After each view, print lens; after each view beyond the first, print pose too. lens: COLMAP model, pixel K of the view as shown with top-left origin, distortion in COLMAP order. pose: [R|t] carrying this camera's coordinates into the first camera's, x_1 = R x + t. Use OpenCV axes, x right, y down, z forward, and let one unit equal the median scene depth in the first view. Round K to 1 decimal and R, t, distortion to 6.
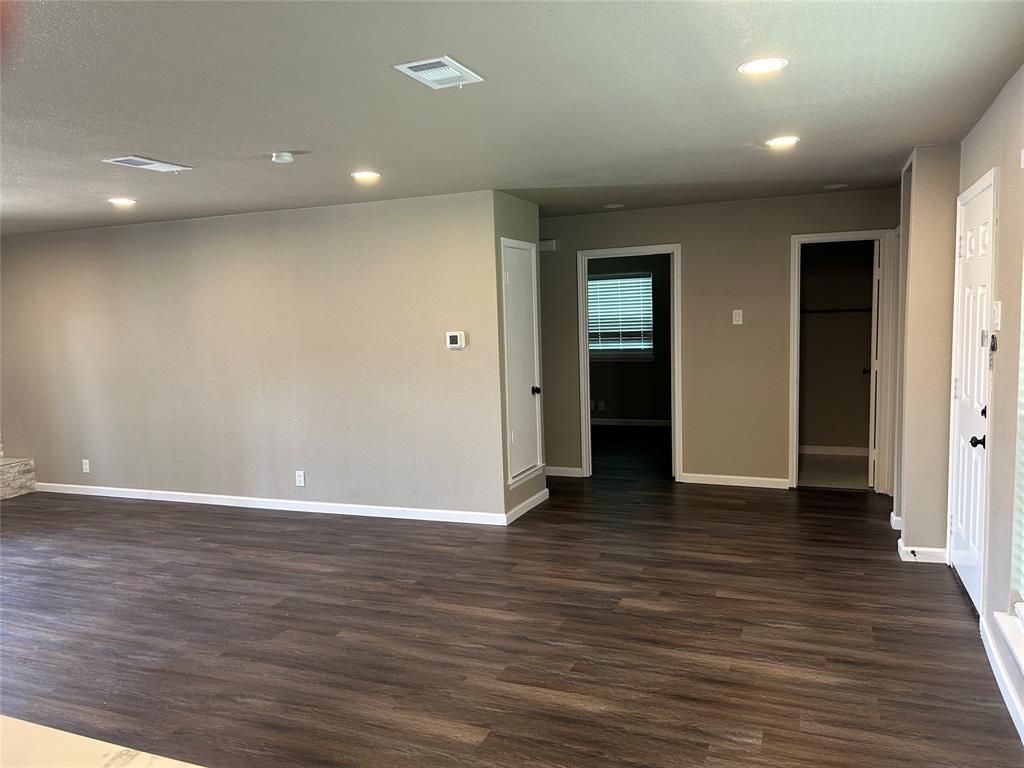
lens RADIAL K [[772.0, 0, 510.2], [0, 772.0, 388.2], [0, 0, 1]] dist [0.052187, -0.051362]
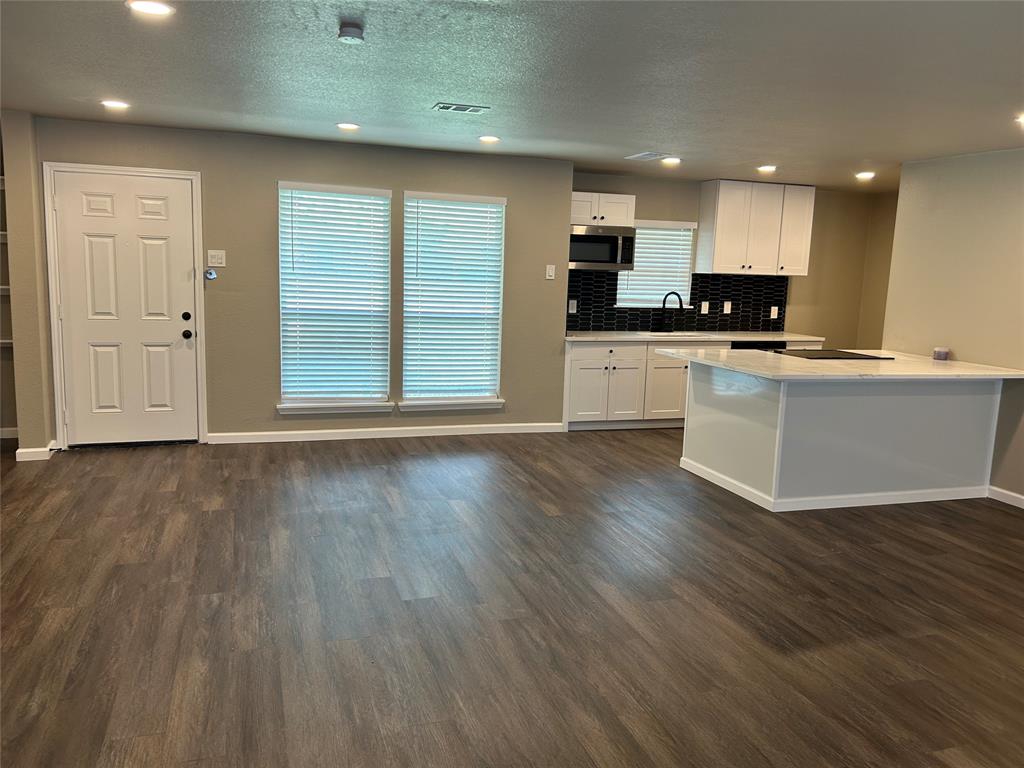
lens RADIAL K [[772.0, 0, 502.2], [0, 772.0, 384.7], [0, 0, 1]] dist [0.052187, -0.051362]
pose [[-0.648678, -0.108767, 0.753251, -0.814368], [0.062930, 0.978680, 0.195512, -0.080443], [-0.758457, 0.174227, -0.628004, 1.160749]]
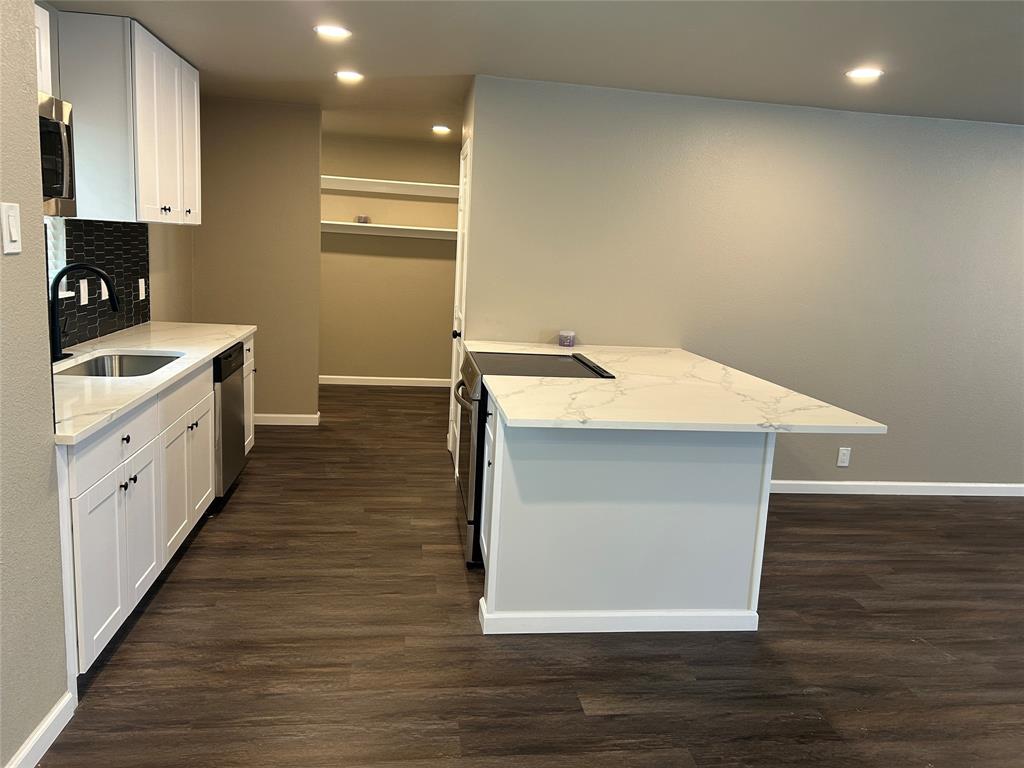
lens RADIAL K [[772.0, 0, 518.7], [0, 772.0, 380.2], [0, 0, 1]] dist [0.052187, -0.051362]
pose [[-0.864597, 0.069063, -0.497697, 0.190281], [-0.080565, 0.958640, 0.272982, -0.056477], [0.495965, 0.276116, -0.823273, 0.657105]]
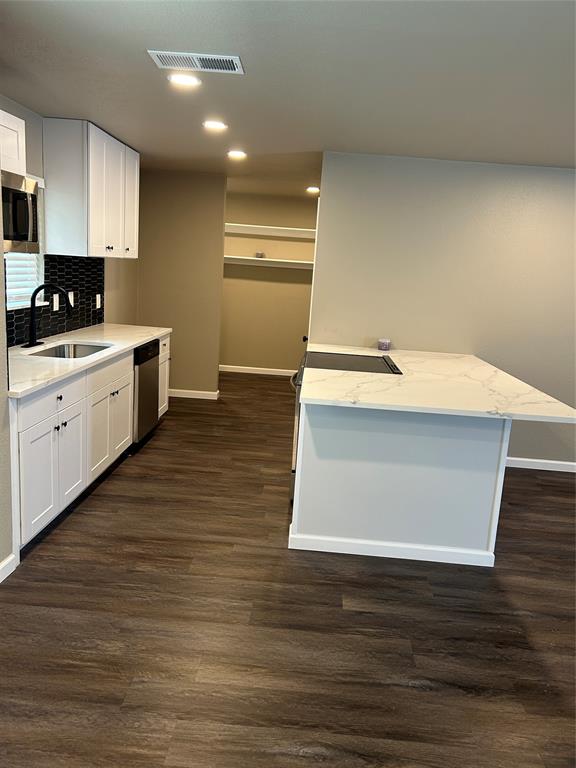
lens RADIAL K [[579.0, 0, 292.0], [0, 579.0, 381.1], [0, 0, 1]] dist [0.052187, -0.051362]
pose [[-0.942771, 0.031337, -0.331965, 0.130239], [-0.073152, 0.951882, 0.297606, -0.069722], [0.325318, 0.304858, -0.895114, 0.725474]]
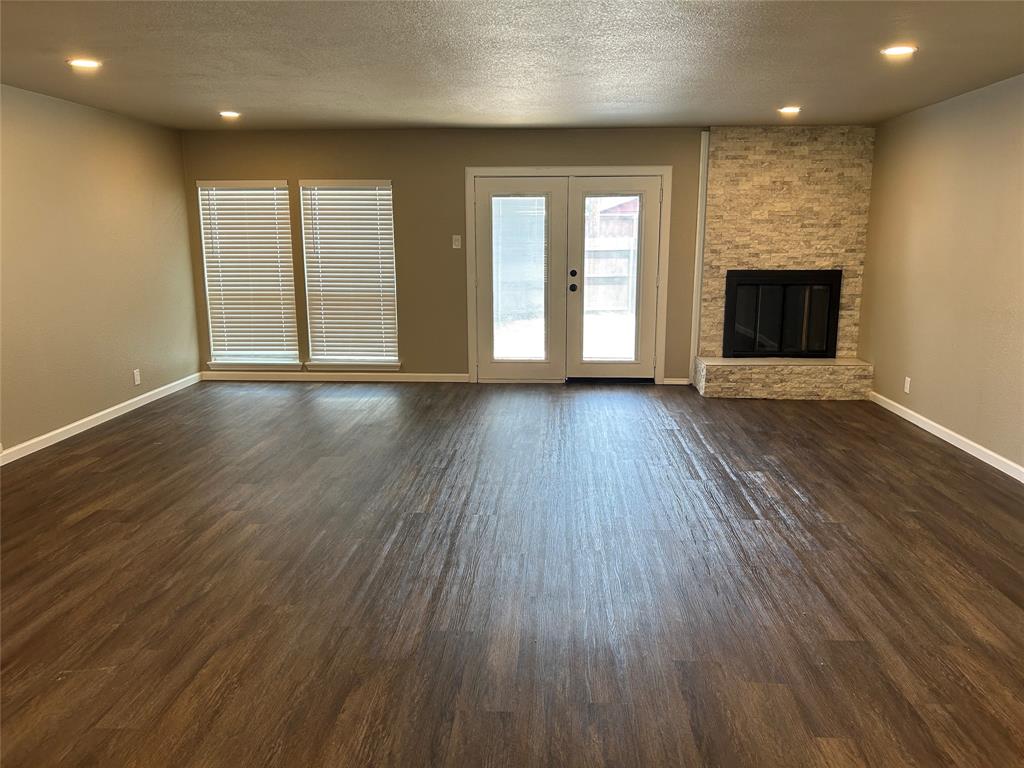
lens RADIAL K [[772.0, 0, 521.7], [0, 772.0, 375.3], [0, 0, 1]] dist [0.052187, -0.051362]
pose [[0.333432, 0.207707, -0.919609, 0.158114], [-0.104638, 0.977556, 0.182855, -0.035595], [0.936949, 0.035257, 0.347682, 0.446936]]
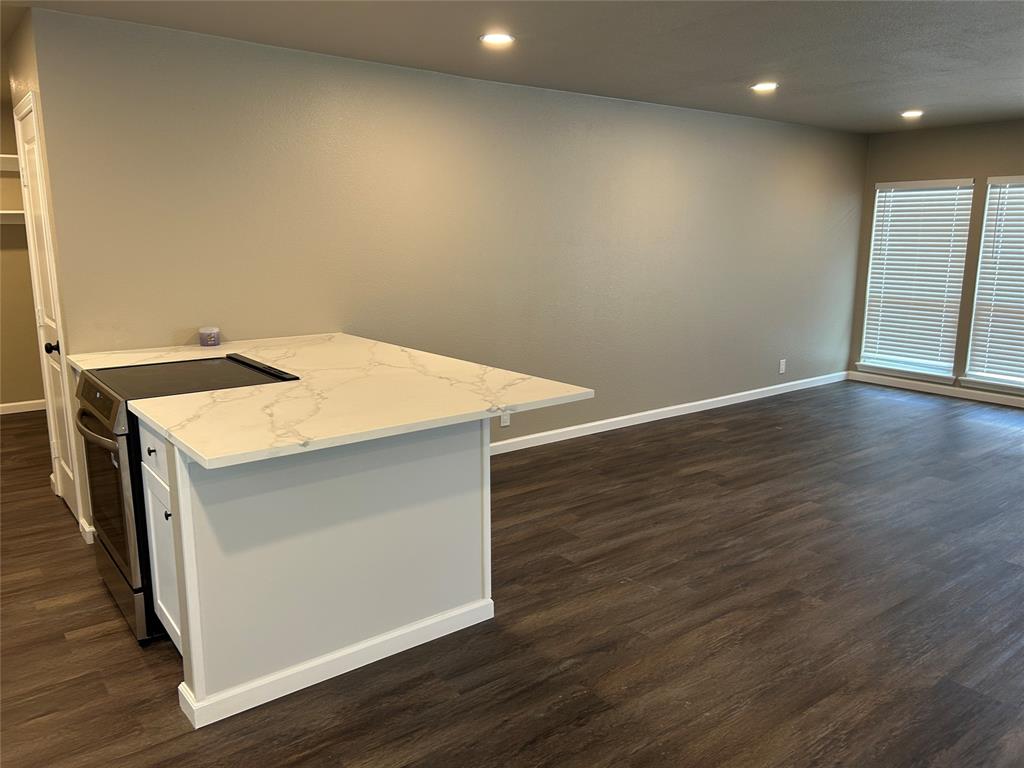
lens RADIAL K [[772.0, 0, 519.7], [0, 772.0, 378.0], [0, 0, 1]] dist [0.052187, -0.051362]
pose [[-0.497266, 0.194598, -0.845493, 0.191167], [-0.076958, 0.960786, 0.266396, -0.048991], [0.864178, 0.197537, -0.462790, 0.548162]]
